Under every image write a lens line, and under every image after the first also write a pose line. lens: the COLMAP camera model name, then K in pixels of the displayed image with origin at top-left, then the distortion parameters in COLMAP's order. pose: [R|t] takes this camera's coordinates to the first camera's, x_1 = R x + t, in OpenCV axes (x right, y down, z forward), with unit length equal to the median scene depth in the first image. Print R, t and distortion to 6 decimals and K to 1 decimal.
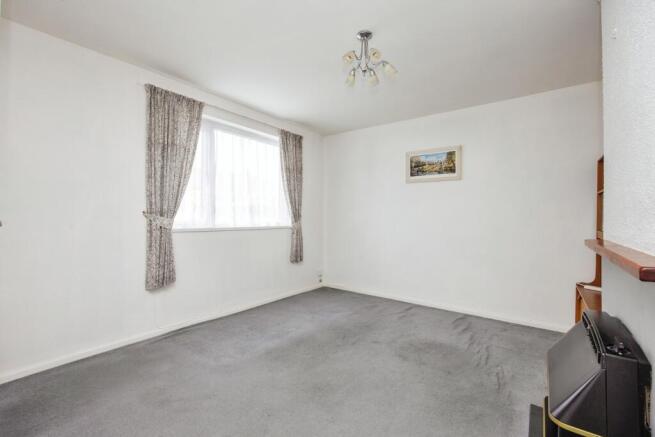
lens RADIAL K [[294.6, 0, 325.0], [0, 294.6, 225.2], [0, 0, 1]] dist [-0.001538, -0.000007]
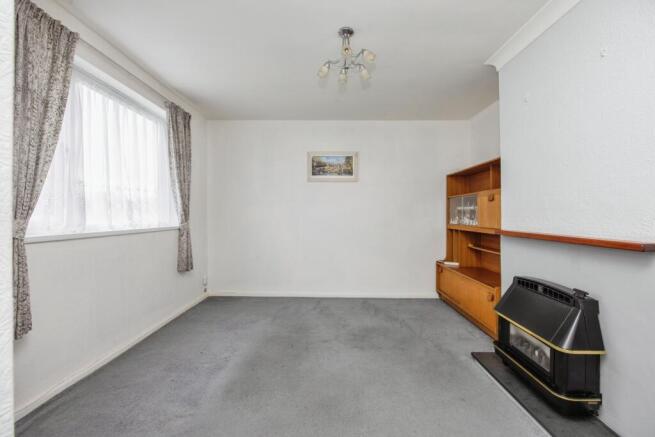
lens RADIAL K [[292.5, 0, 327.5], [0, 292.5, 218.5], [0, 0, 1]] dist [-0.003112, -0.000134]
pose [[0.795463, -0.013485, 0.605852, -0.315156], [0.019626, 0.999801, -0.003515, -0.009142], [-0.605684, 0.014687, 0.795570, 0.159479]]
